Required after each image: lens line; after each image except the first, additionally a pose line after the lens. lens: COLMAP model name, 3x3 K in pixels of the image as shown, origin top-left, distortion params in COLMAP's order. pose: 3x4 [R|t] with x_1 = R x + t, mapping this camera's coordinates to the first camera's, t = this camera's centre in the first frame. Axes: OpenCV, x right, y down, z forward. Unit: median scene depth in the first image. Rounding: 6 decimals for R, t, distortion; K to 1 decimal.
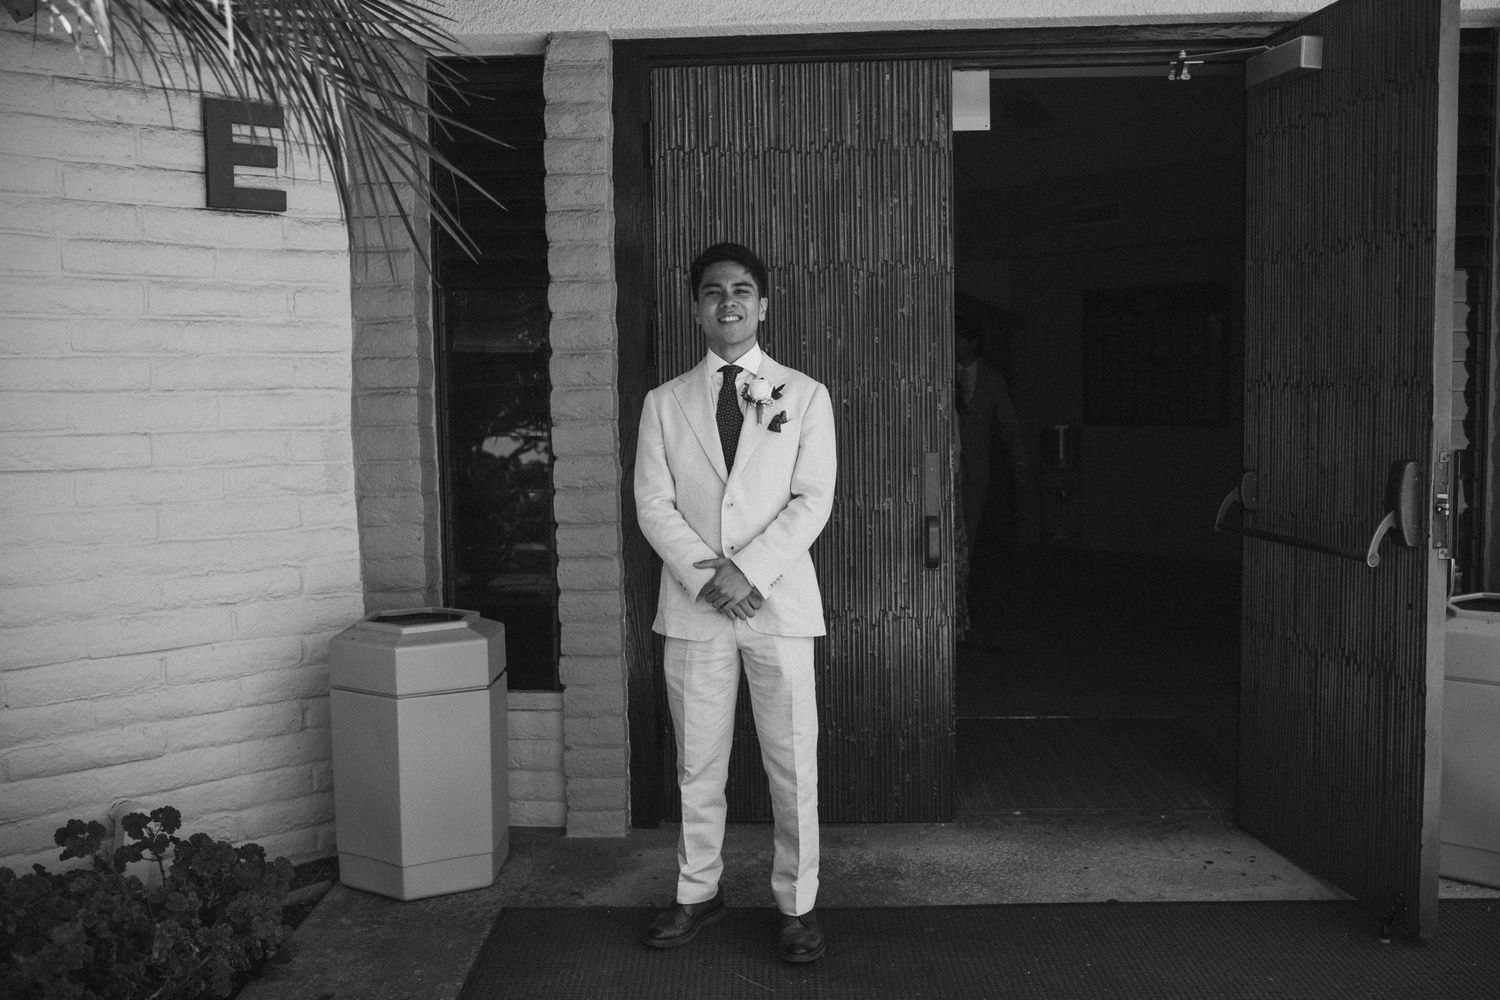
lens RADIAL K [[1296.6, 0, 746.9], [0, 1296.6, 474.5], [0, 0, 1]] dist [-0.094470, 0.002765]
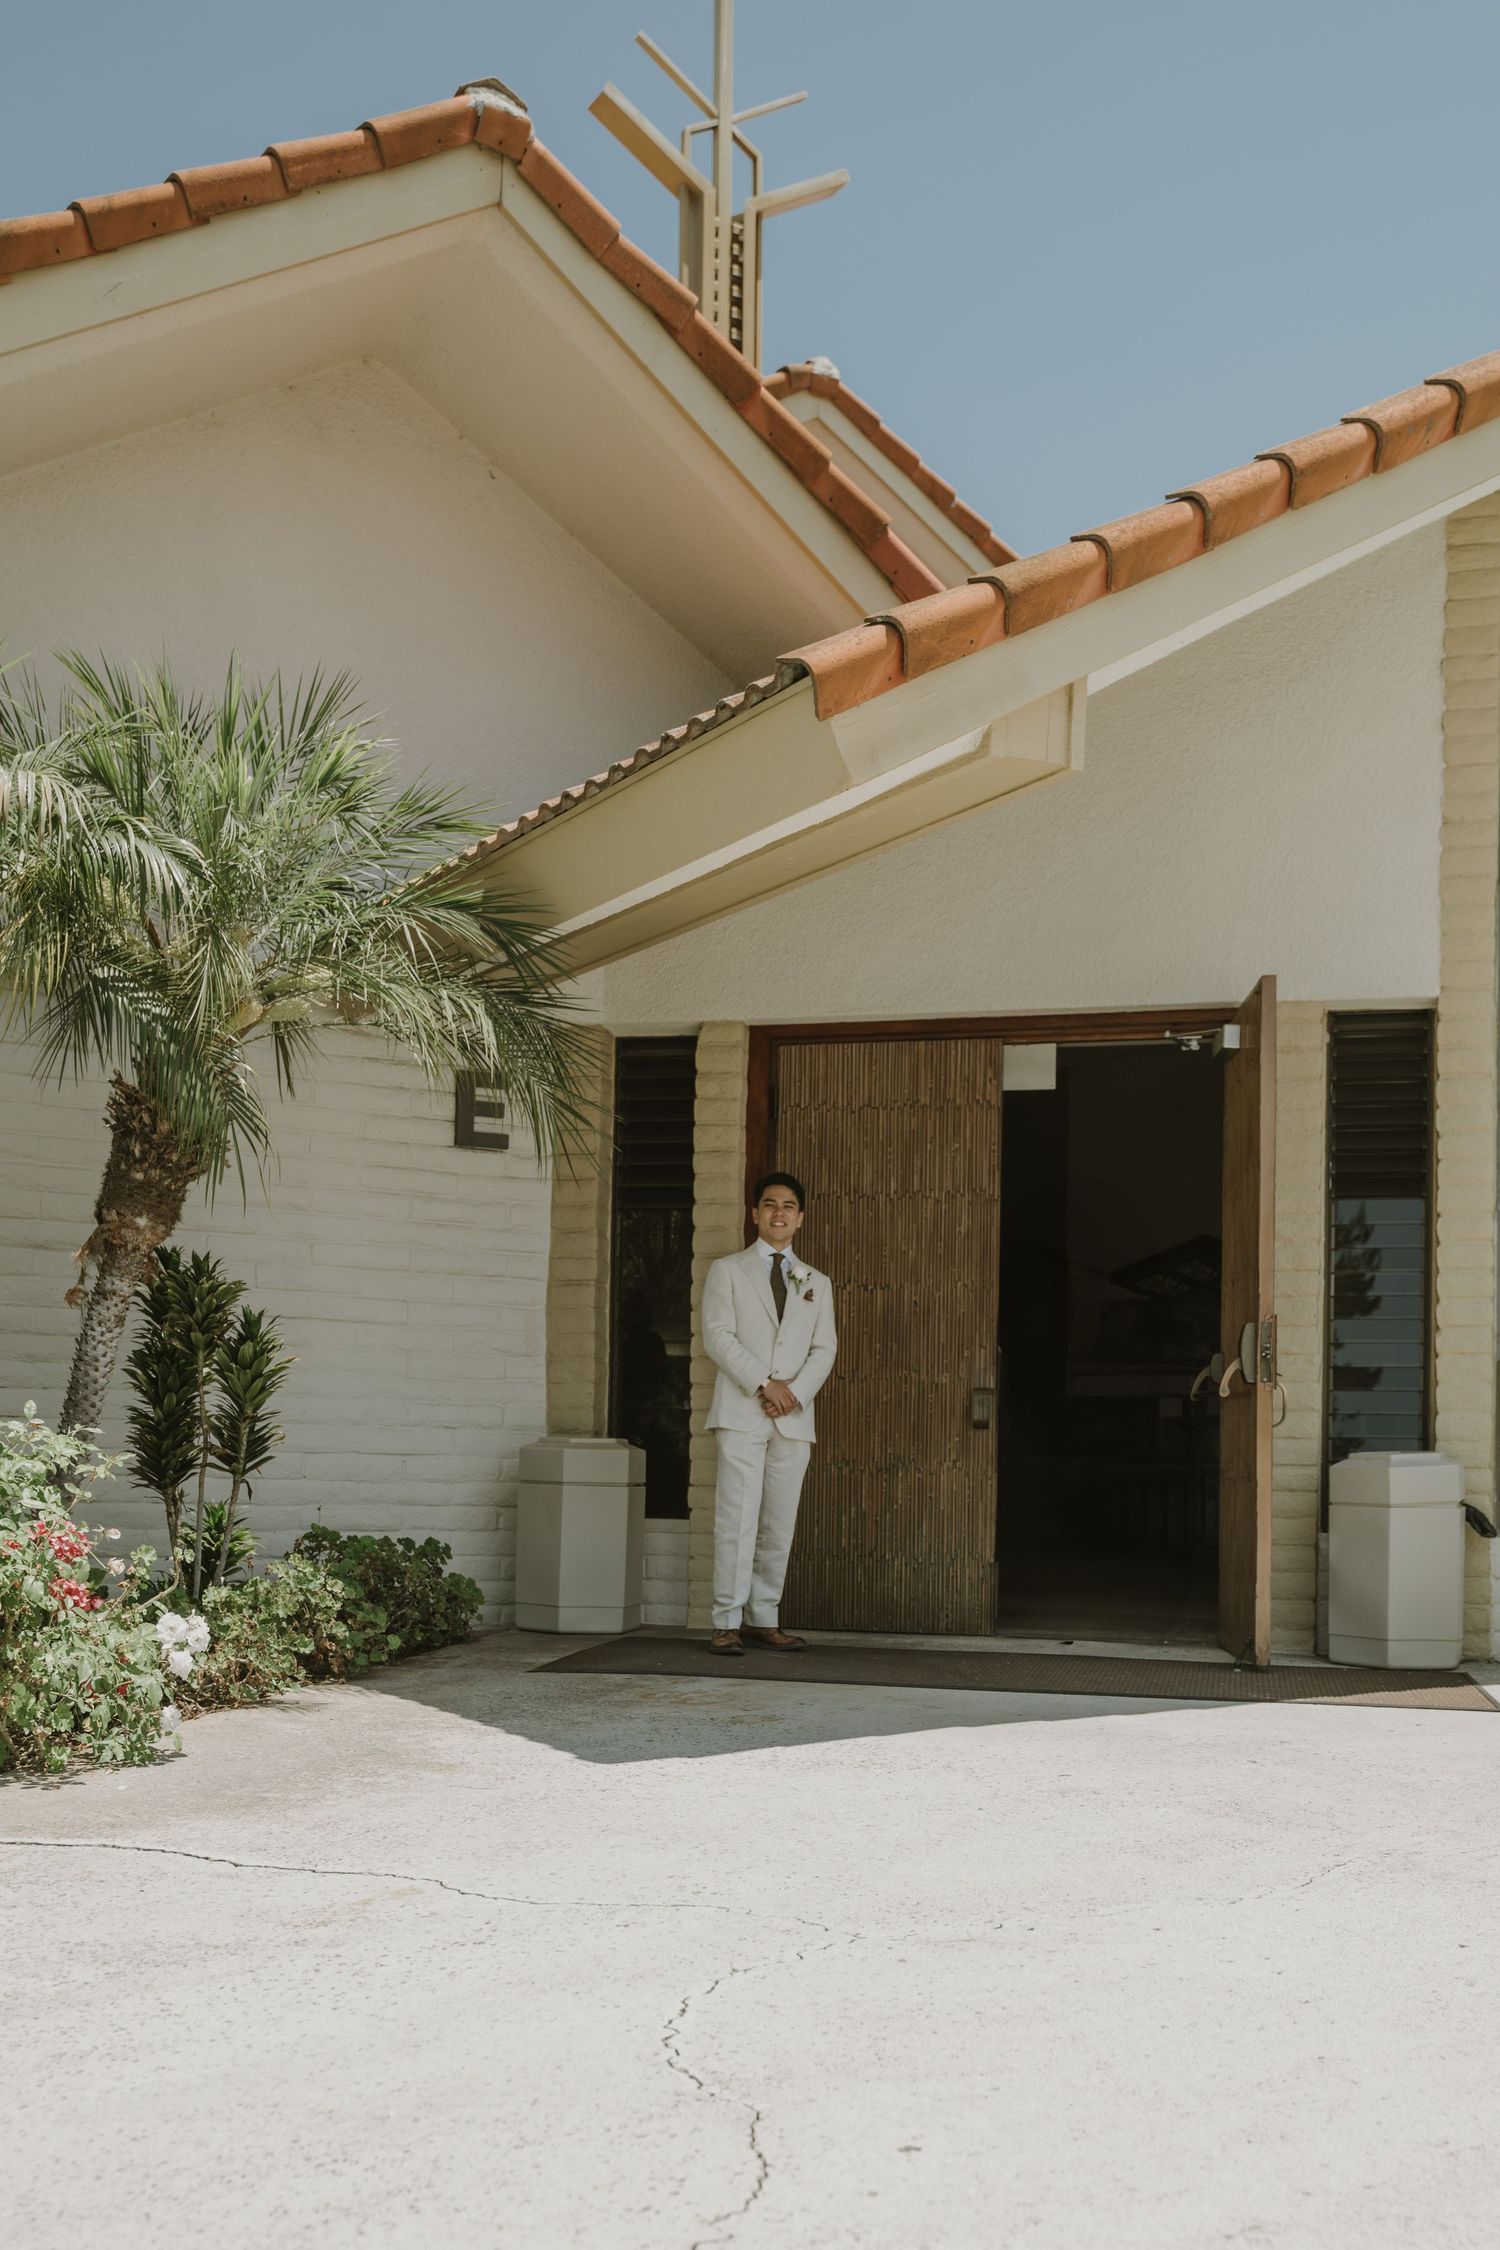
lens RADIAL K [[1854.5, 0, 750.0], [0, 1854.5, 1125.0], [0, 0, 1]] dist [-0.255803, 0.000156]
pose [[0.979129, 0.002550, -0.203225, 0.296321], [-0.043702, 0.979174, -0.198264, 0.150550], [0.198487, 0.203007, 0.958849, -0.854935]]
